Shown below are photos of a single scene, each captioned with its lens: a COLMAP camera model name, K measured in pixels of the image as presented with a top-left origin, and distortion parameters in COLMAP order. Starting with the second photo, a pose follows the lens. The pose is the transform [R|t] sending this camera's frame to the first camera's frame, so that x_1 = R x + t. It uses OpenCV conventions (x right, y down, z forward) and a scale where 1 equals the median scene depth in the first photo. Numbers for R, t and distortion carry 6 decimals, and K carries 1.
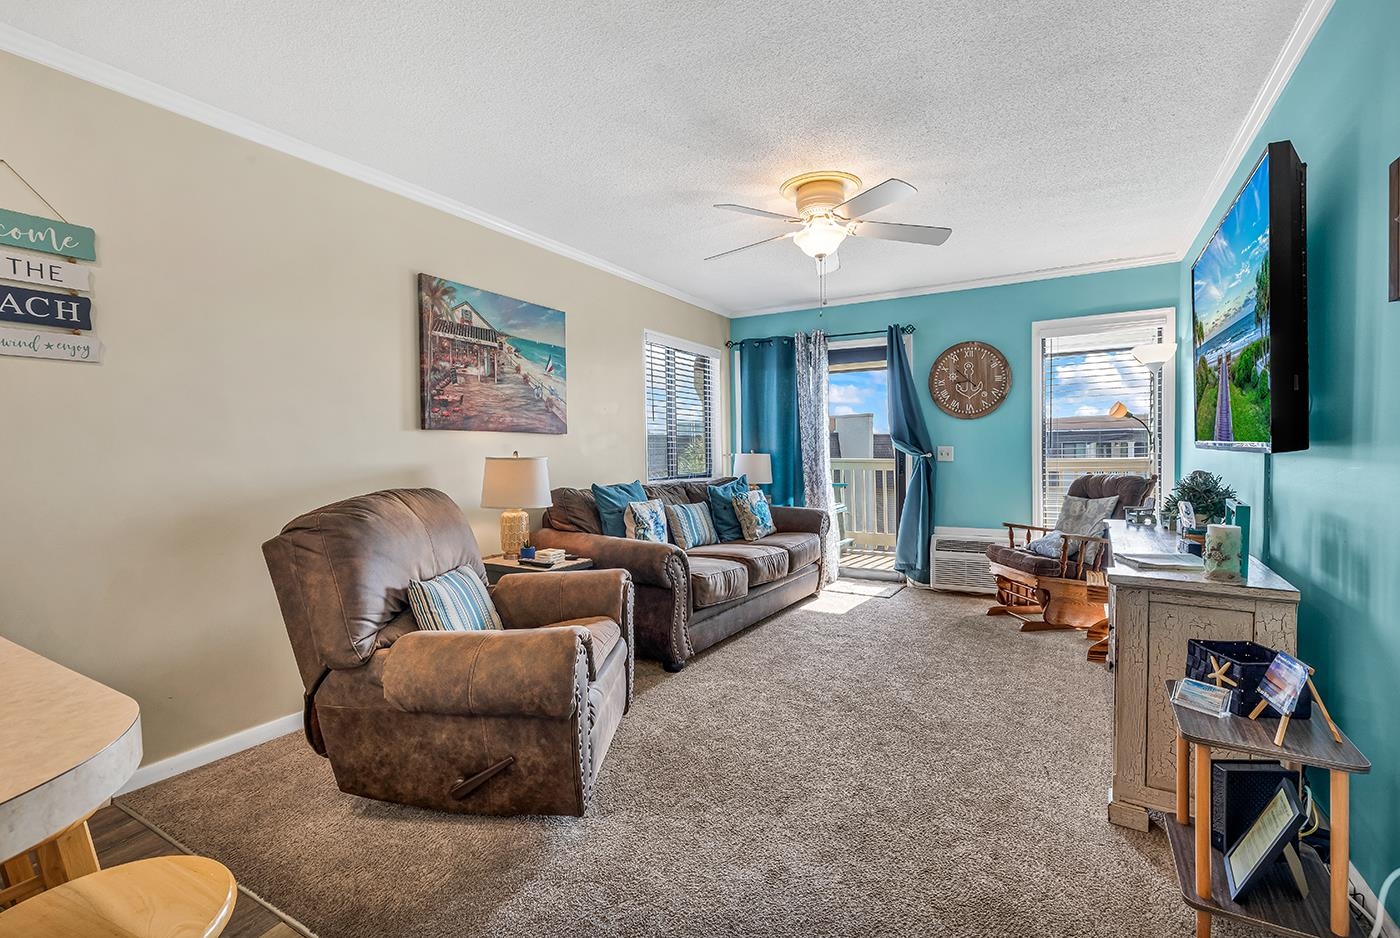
lens RADIAL K [[635.6, 0, 698.1], [0, 635.6, 467.6], [0, 0, 1]] dist [-0.000572, -0.001007]
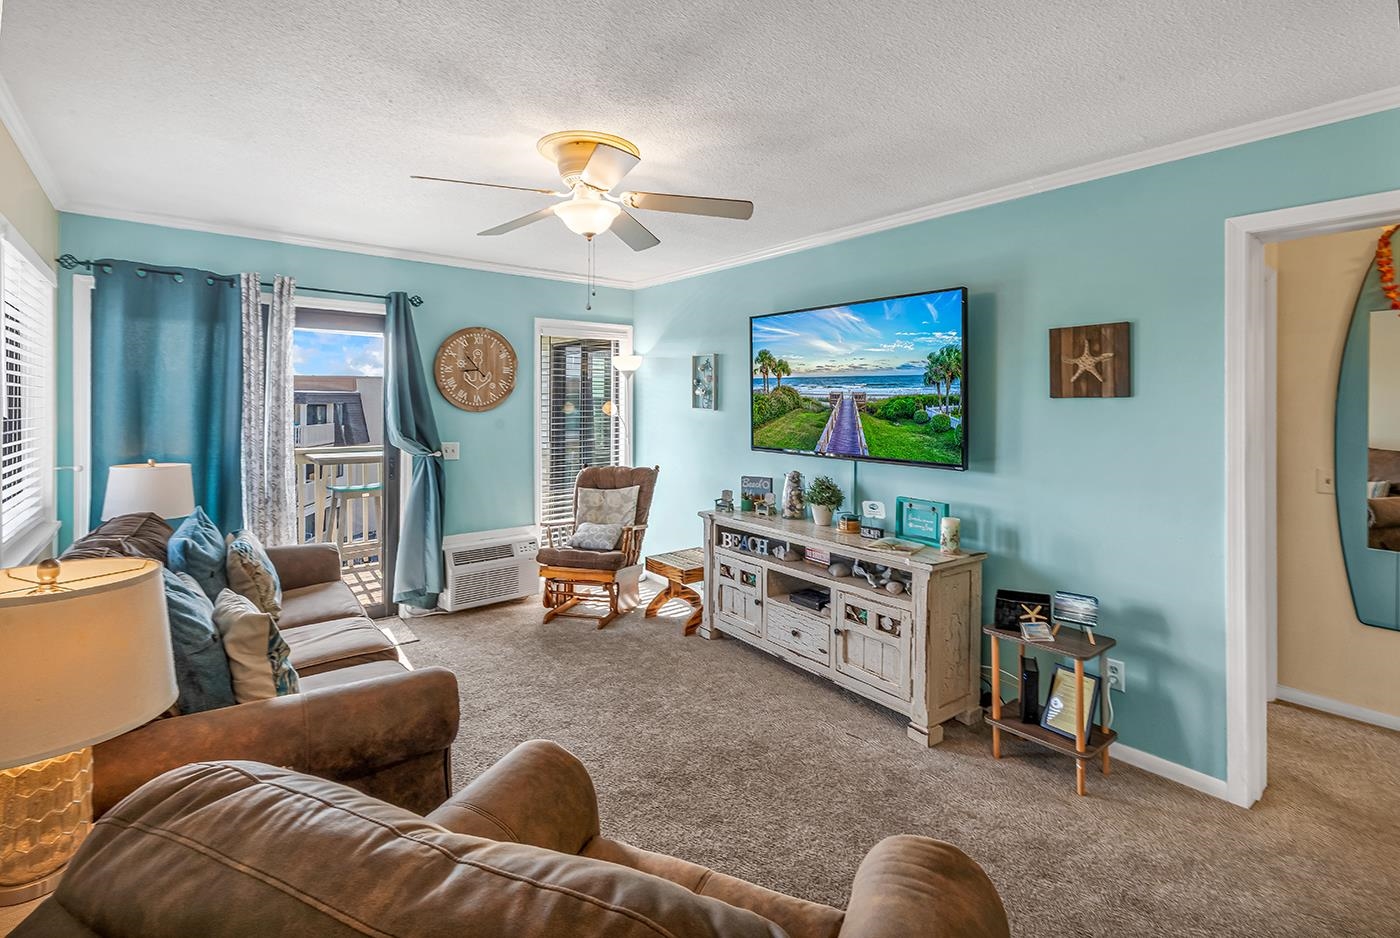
lens RADIAL K [[652.9, 0, 701.7], [0, 652.9, 398.5], [0, 0, 1]] dist [-0.000001, -0.000013]
pose [[0.336818, 0.016843, 0.941419, -0.344232], [0.016821, 0.999573, -0.023901, -0.068173], [-0.941419, 0.023886, 0.336391, 0.386215]]
